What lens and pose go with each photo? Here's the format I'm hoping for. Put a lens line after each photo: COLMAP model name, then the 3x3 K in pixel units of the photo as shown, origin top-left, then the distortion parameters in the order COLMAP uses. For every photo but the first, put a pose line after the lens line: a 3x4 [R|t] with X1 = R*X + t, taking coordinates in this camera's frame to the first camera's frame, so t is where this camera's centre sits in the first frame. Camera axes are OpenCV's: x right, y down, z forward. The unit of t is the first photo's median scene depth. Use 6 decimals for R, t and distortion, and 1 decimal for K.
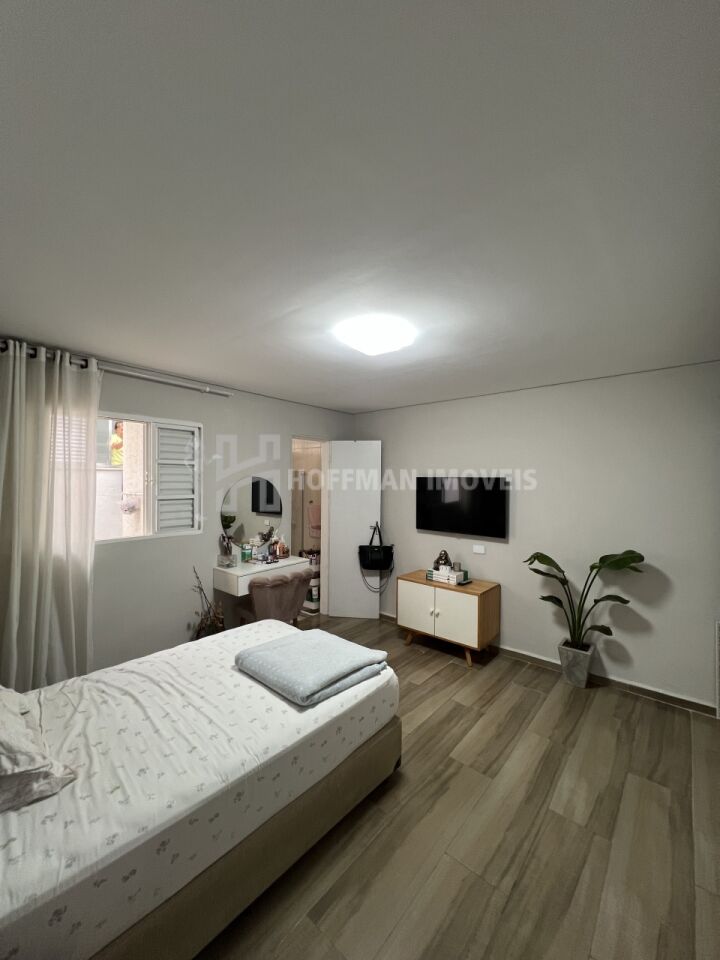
lens RADIAL K [[390.8, 0, 360.0], [0, 390.8, 480.0], [0, 0, 1]] dist [-0.001778, -0.000316]
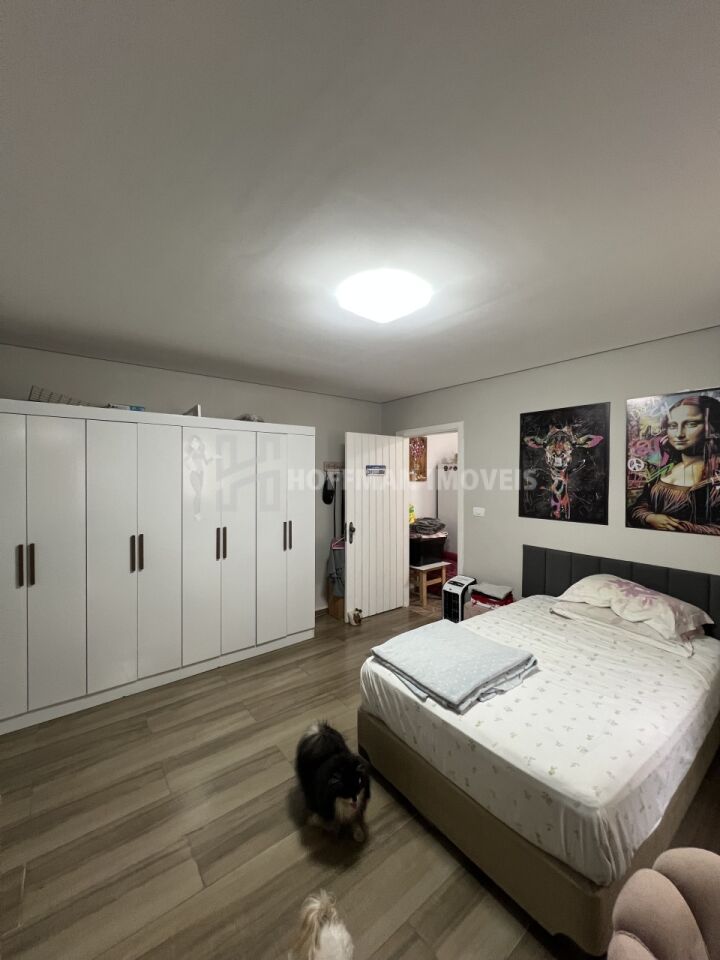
lens RADIAL K [[390.8, 0, 360.0], [0, 390.8, 480.0], [0, 0, 1]] dist [-0.001778, -0.000316]
pose [[-0.981703, -0.009363, 0.190191, -0.081308], [-0.007305, 0.999907, 0.011520, 0.023003], [-0.190281, 0.009920, -0.981680, 1.958602]]
